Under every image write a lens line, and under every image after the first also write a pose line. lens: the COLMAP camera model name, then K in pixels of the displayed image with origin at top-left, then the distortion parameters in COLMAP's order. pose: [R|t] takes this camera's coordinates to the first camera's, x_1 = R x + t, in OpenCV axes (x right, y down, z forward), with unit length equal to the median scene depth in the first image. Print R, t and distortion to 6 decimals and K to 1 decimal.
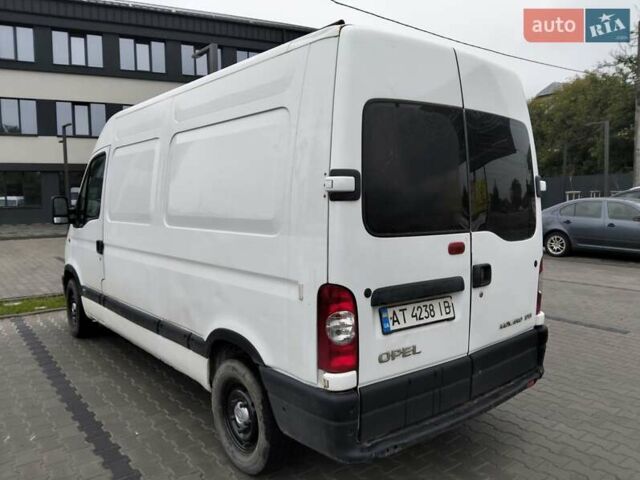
lens RADIAL K [[546.9, 0, 317.1], [0, 546.9, 241.4], [0, 0, 1]] dist [-0.077679, 0.001226]
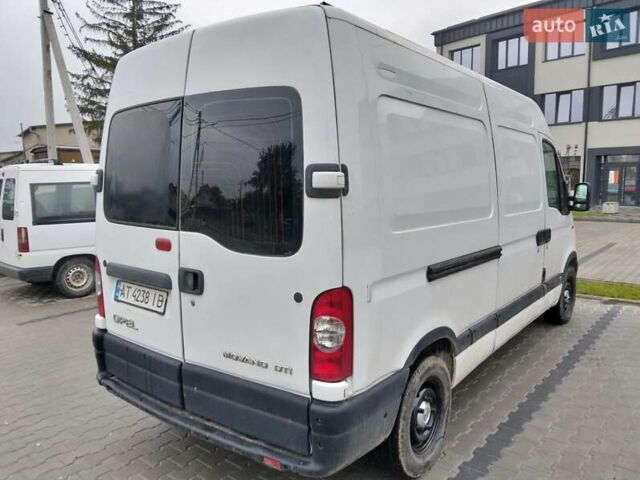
lens RADIAL K [[546.9, 0, 316.9], [0, 546.9, 245.9], [0, 0, 1]] dist [-0.077679, 0.001226]
pose [[0.173037, 0.113380, -0.978368, 1.253710], [-0.078212, 0.991797, 0.101103, -0.105537], [0.981805, 0.059025, 0.180485, 1.078389]]
